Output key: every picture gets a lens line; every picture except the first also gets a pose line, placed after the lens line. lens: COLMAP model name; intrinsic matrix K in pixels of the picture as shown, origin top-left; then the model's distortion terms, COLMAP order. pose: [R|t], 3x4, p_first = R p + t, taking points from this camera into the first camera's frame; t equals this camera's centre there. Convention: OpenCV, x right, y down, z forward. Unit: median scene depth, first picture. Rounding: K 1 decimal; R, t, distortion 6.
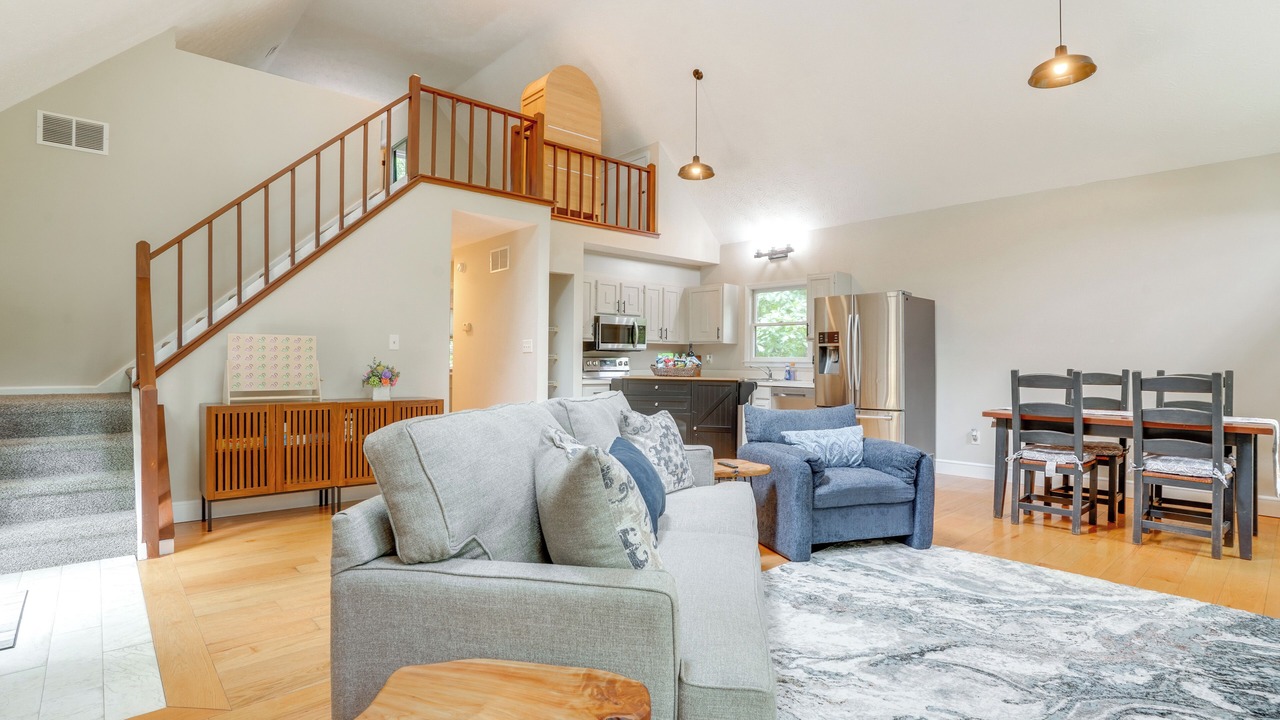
lens RADIAL K [[613.4, 0, 640.0], [0, 613.4, 360.0], [0, 0, 1]] dist [-0.052214, 0.000264]
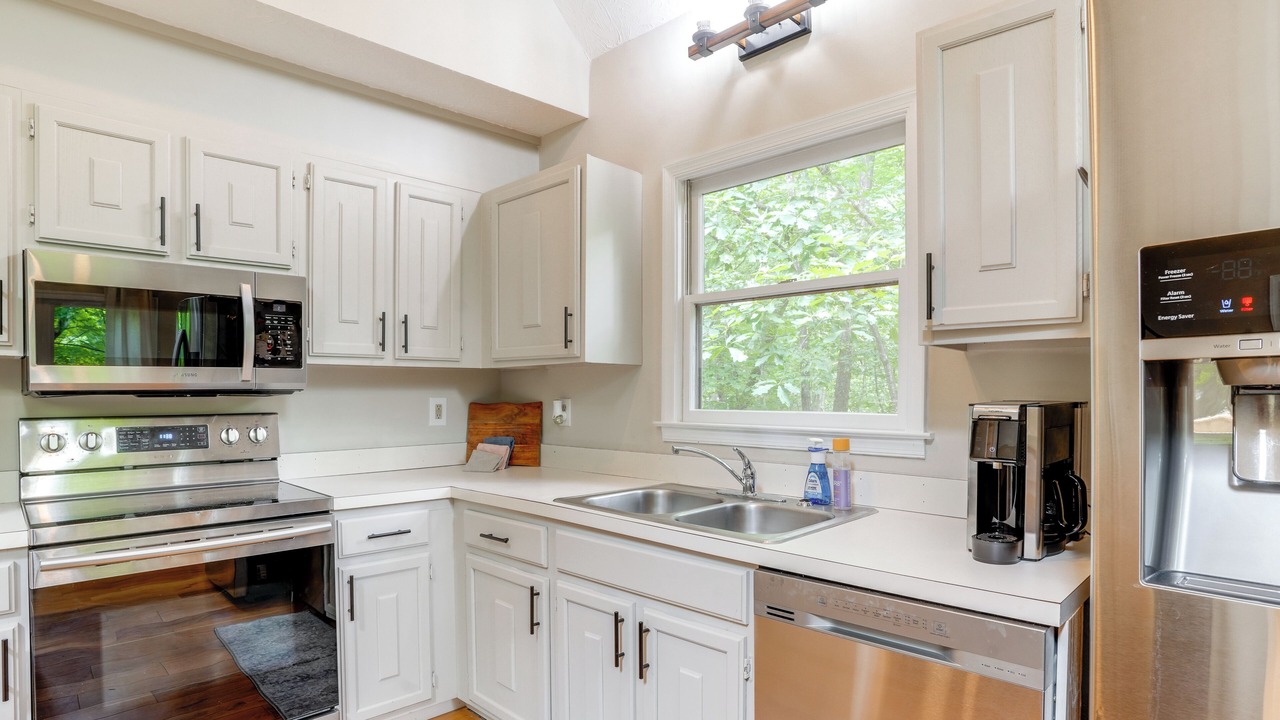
lens RADIAL K [[675.9, 0, 656.4], [0, 675.9, 406.9], [0, 0, 1]] dist [-0.062069, 0.029278]
pose [[0.997324, -0.011668, 0.072174, 0.149188], [0.010047, 0.999690, 0.022776, -0.013737], [-0.072418, -0.021990, 0.997132, 0.698444]]
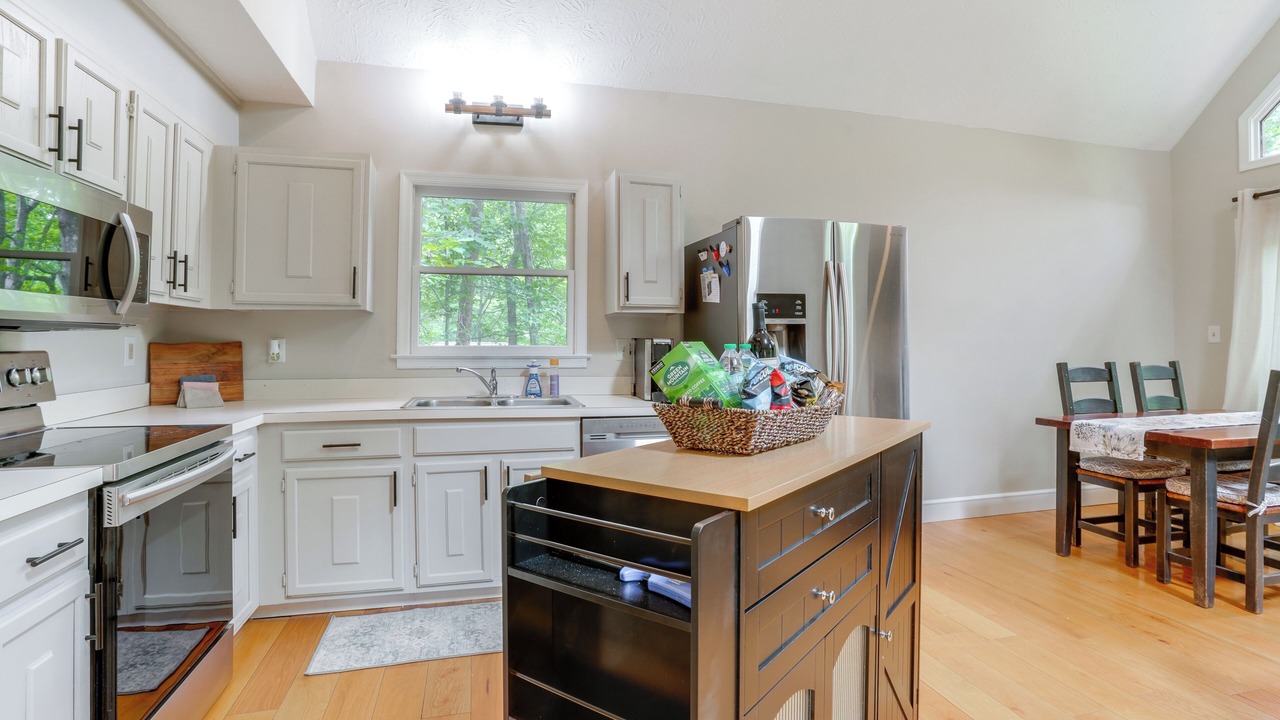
lens RADIAL K [[613.4, 0, 640.0], [0, 613.4, 360.0], [0, 0, 1]] dist [-0.052214, 0.000264]
pose [[0.450397, -0.032371, 0.892241, -0.128667], [0.001626, 0.999371, 0.035437, -0.009648], [-0.892827, -0.014509, 0.450166, 0.696399]]
